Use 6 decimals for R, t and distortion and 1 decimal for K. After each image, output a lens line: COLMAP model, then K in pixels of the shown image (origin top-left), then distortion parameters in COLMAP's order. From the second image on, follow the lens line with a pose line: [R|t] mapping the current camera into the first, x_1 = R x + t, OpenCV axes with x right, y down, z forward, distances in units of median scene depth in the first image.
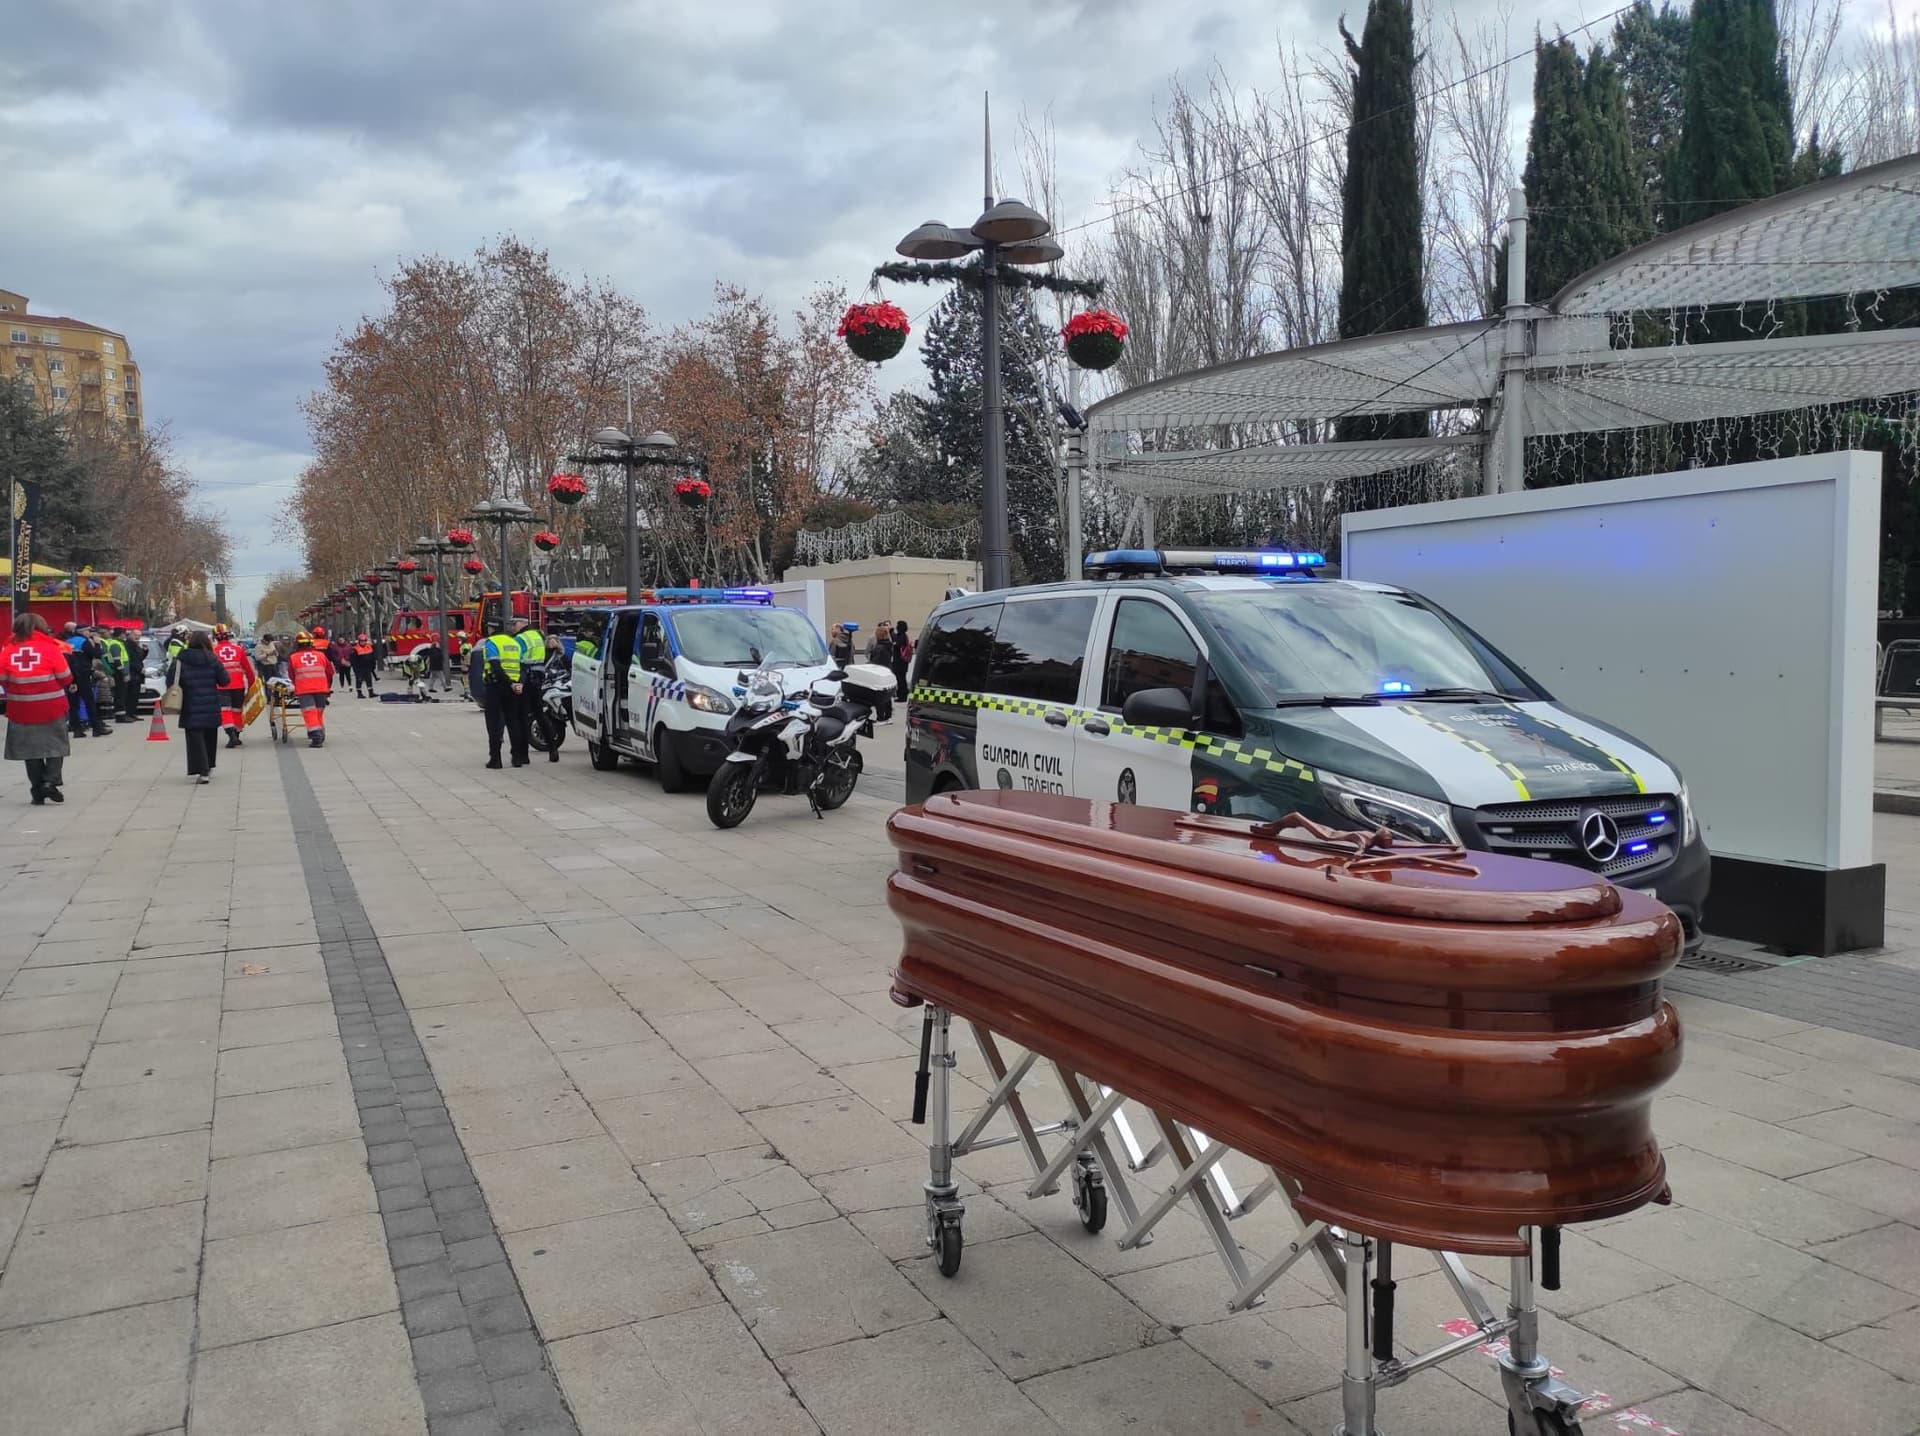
lens RADIAL K [[1393.7, 0, 970.7], [0, 1393.7, 720.7], [0, 0, 1]] dist [0.059050, -0.047274]
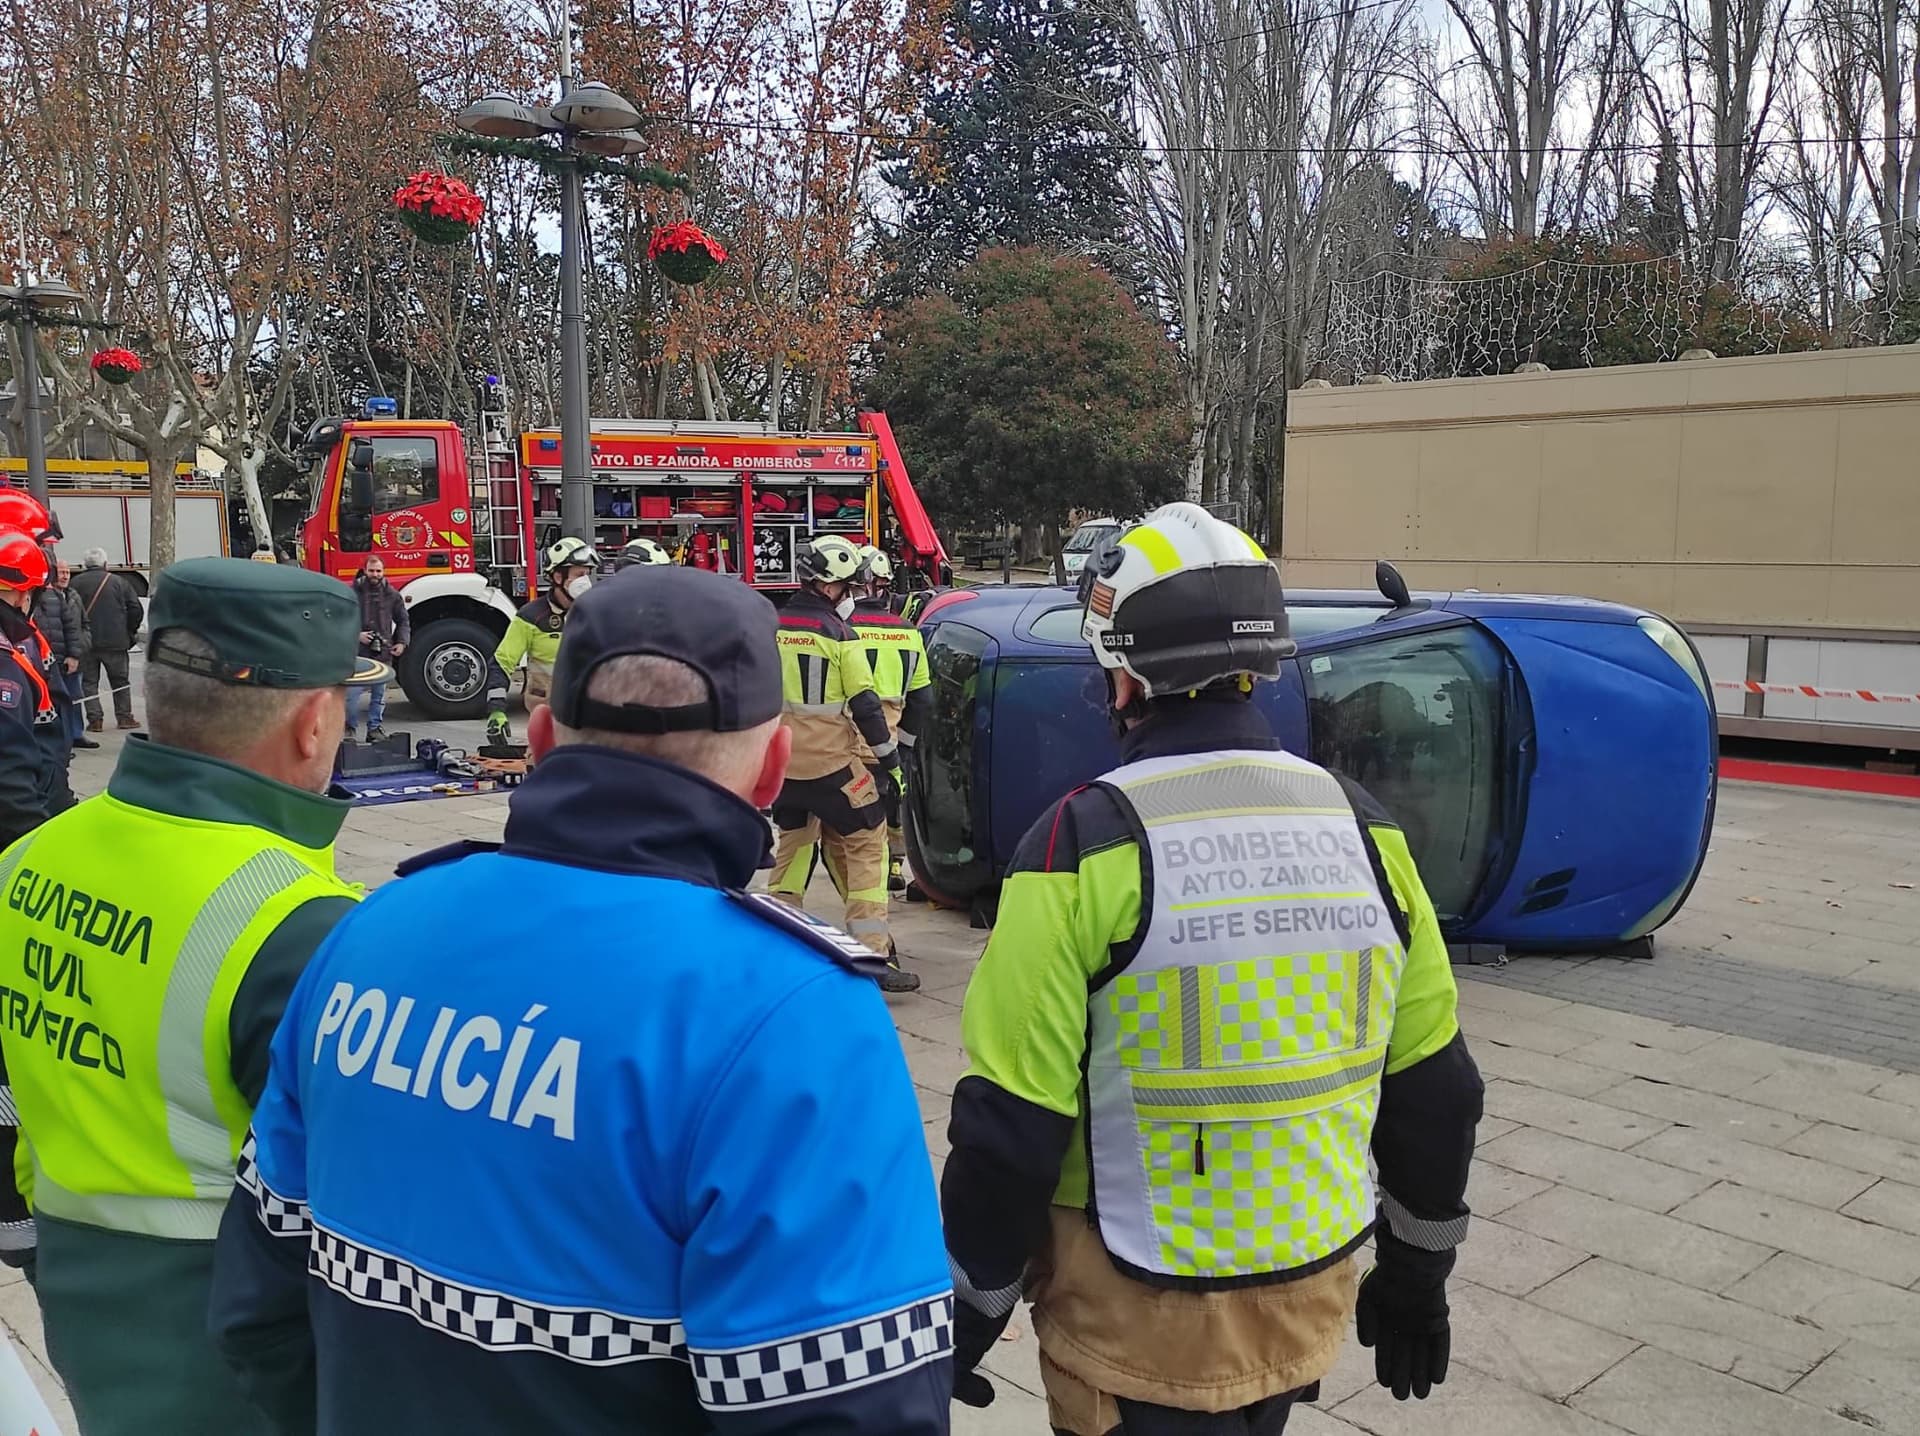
lens RADIAL K [[1647.2, 0, 968.8], [0, 1647.2, 721.3], [0, 0, 1]] dist [0.073264, -0.086599]
pose [[0.953638, -0.009234, 0.300814, -0.228500], [-0.004616, 0.998963, 0.045300, -0.026771], [-0.300921, -0.044588, 0.952606, 0.404488]]
